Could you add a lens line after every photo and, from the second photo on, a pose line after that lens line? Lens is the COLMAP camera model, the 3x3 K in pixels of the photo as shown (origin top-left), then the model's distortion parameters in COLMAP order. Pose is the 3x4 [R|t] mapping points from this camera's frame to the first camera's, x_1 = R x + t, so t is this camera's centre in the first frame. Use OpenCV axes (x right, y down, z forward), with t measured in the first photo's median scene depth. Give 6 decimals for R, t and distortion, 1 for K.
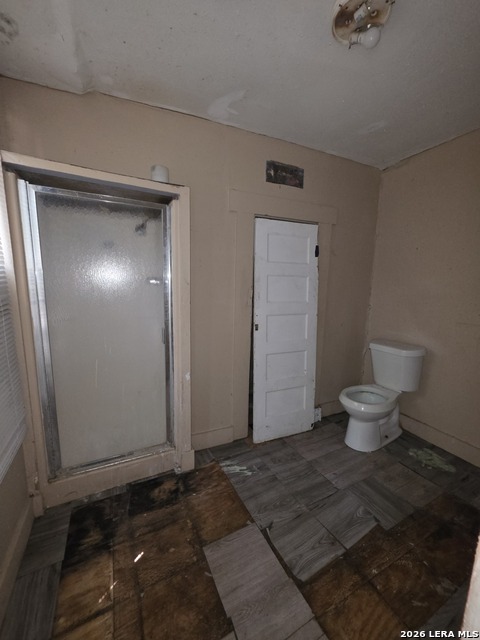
lens RADIAL K [[254.0, 0, 238.5], [0, 254.0, 317.8], [0, 0, 1]] dist [0.001970, -0.000351]
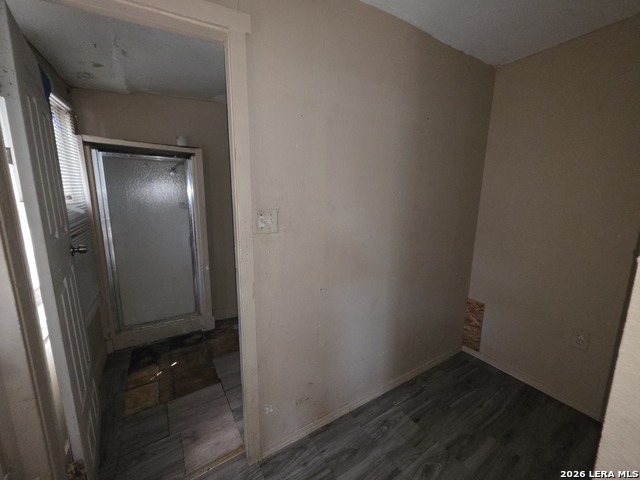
lens RADIAL K [[254.0, 0, 319.5], [0, 254.0, 242.4], [0, 0, 1]] dist [0.001970, -0.000351]
pose [[0.995522, -0.019287, 0.092544, 0.397826], [0.016292, 0.999322, 0.033004, 0.040512], [-0.093118, -0.031349, 0.995161, -0.704455]]
